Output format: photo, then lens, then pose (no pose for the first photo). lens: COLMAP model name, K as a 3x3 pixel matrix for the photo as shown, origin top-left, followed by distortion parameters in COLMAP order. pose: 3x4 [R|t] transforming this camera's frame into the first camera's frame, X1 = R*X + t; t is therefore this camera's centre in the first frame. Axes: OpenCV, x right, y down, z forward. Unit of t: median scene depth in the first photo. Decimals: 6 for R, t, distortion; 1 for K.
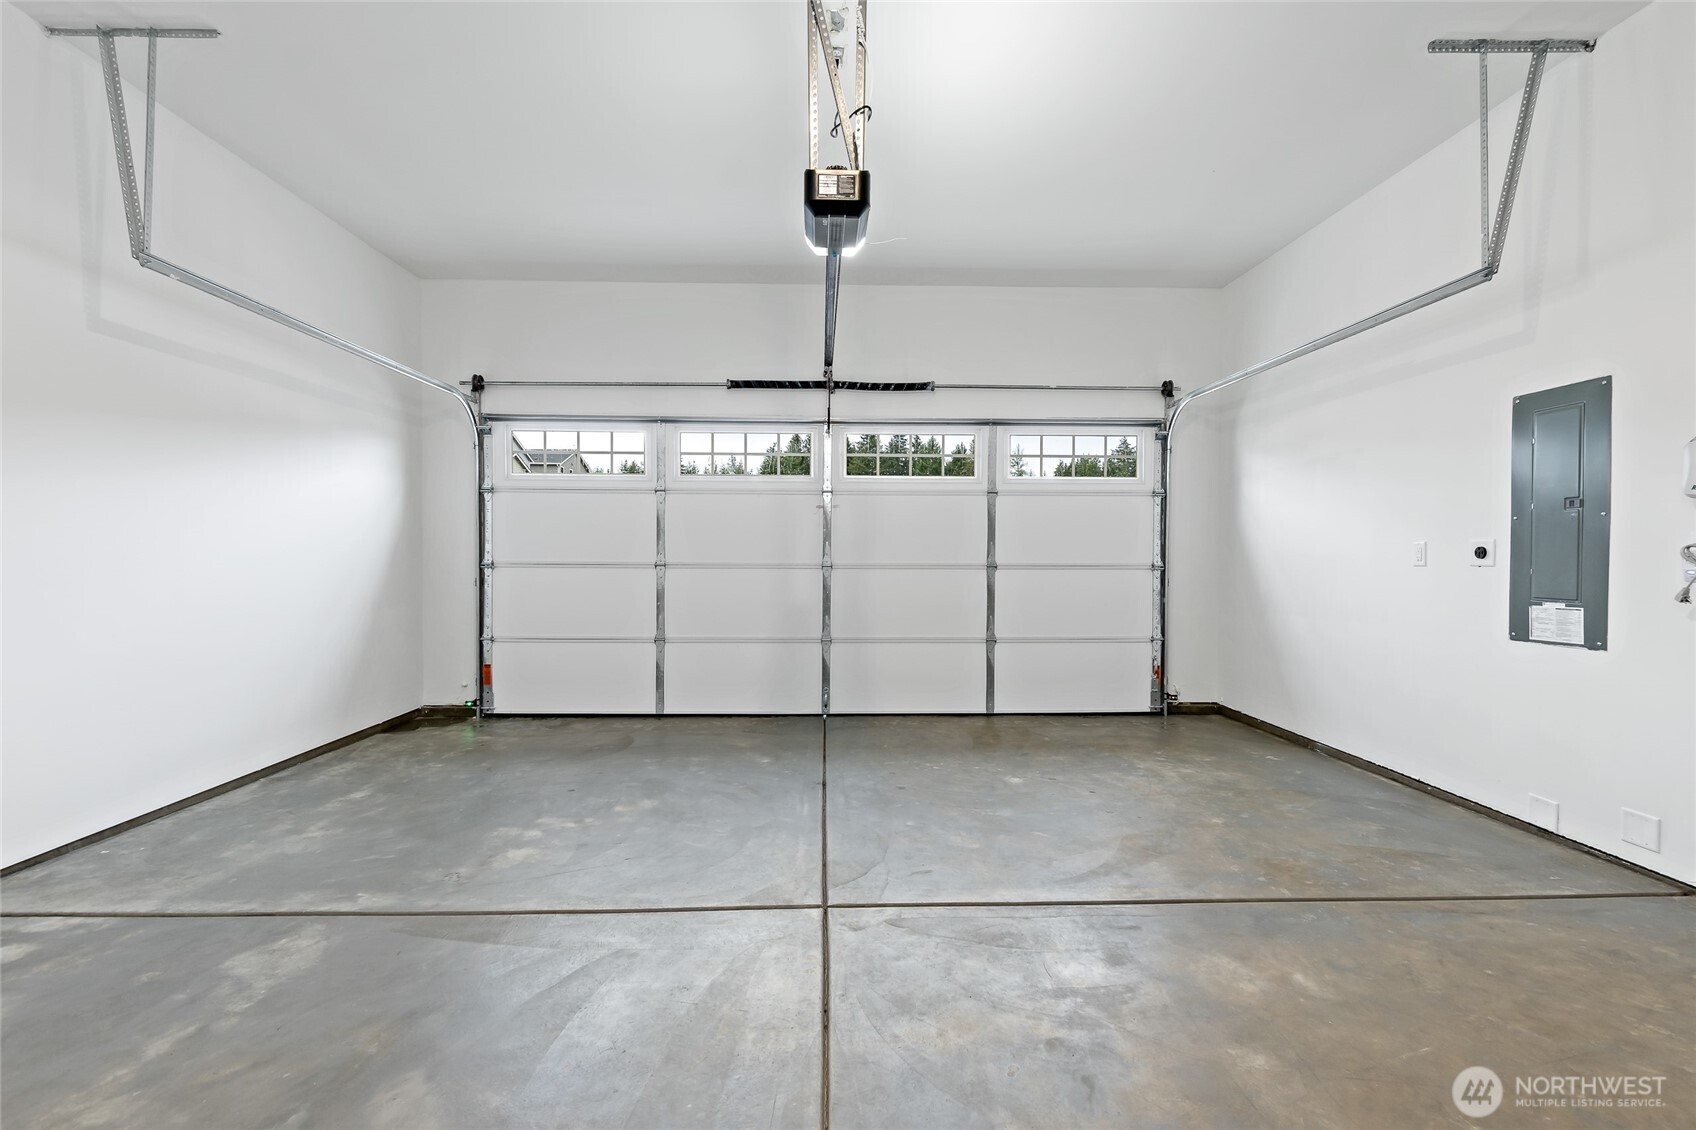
lens RADIAL K [[748.3, 0, 842.8], [0, 748.3, 563.5], [0, 0, 1]] dist [-0.000222, 0.000176]
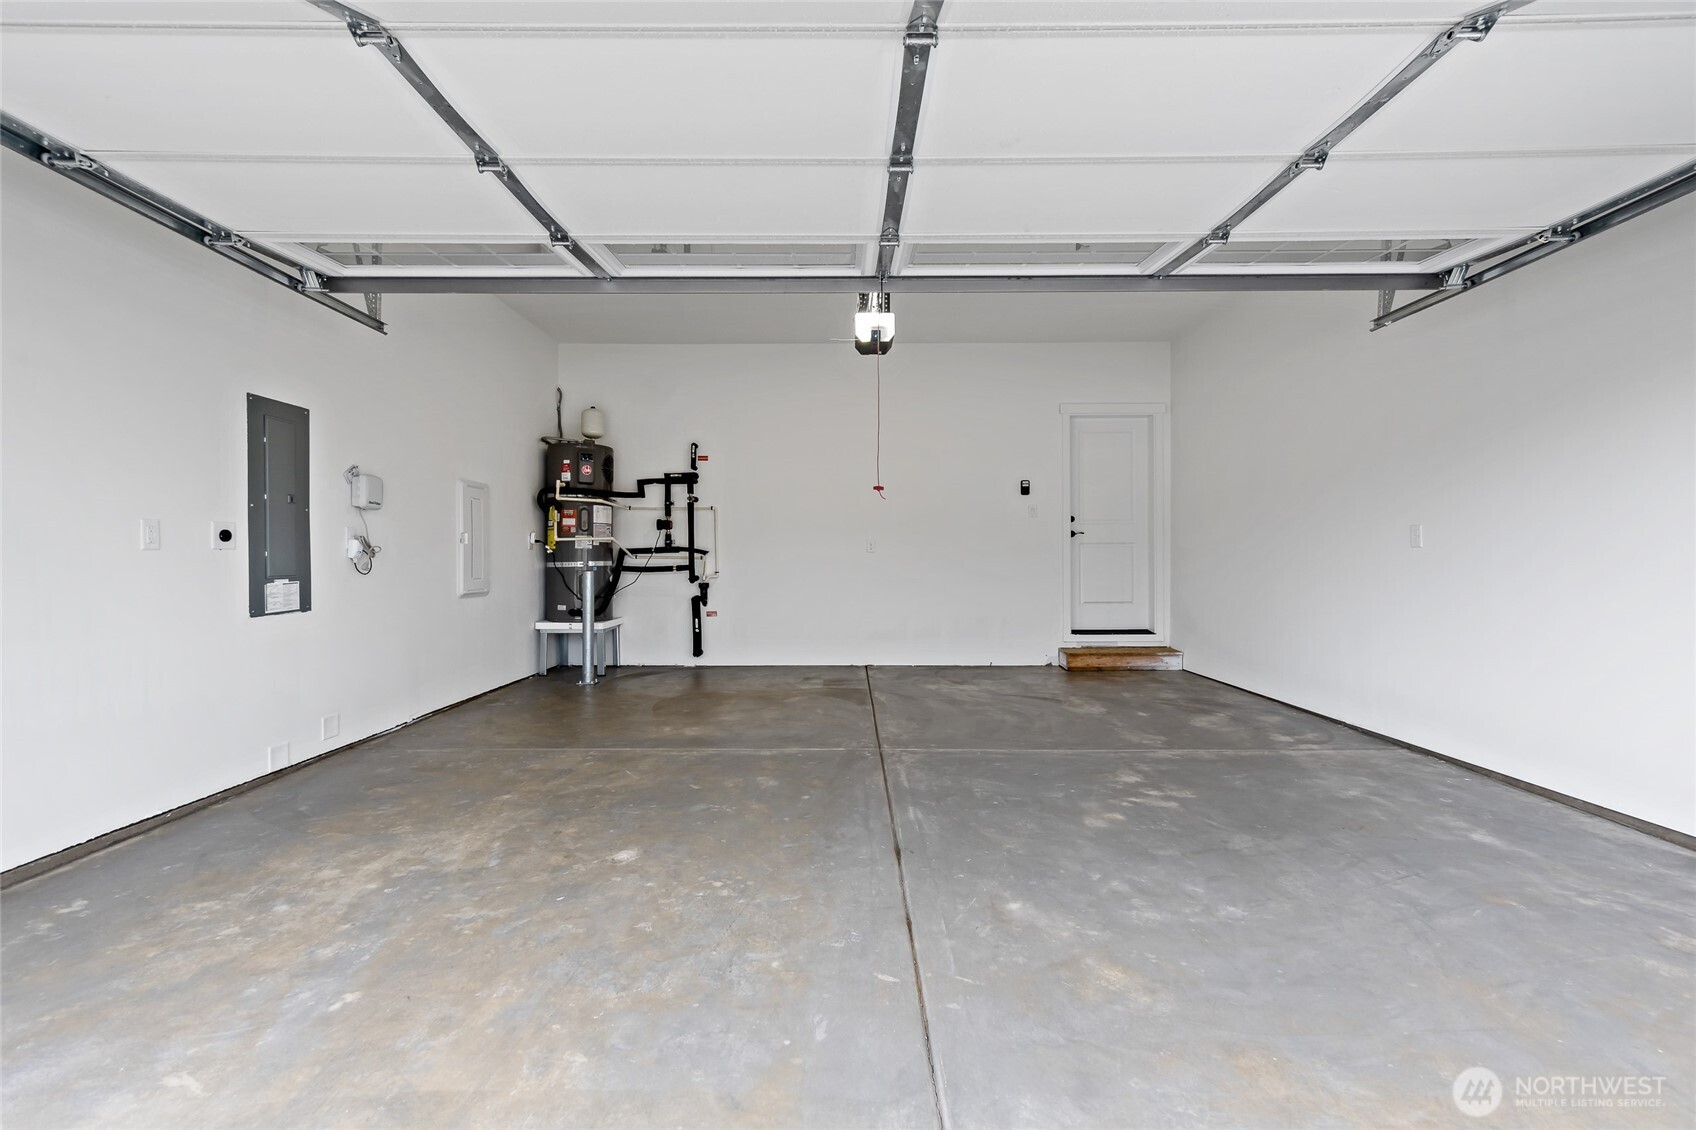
lens RADIAL K [[748.3, 0, 842.8], [0, 748.3, 563.5], [0, 0, 1]] dist [-0.000222, 0.000176]
pose [[-0.999433, 0.000322, 0.033660, 0.003021], [0.001051, 0.999765, 0.021633, 0.001691], [-0.033645, 0.021656, -0.999199, 2.095072]]
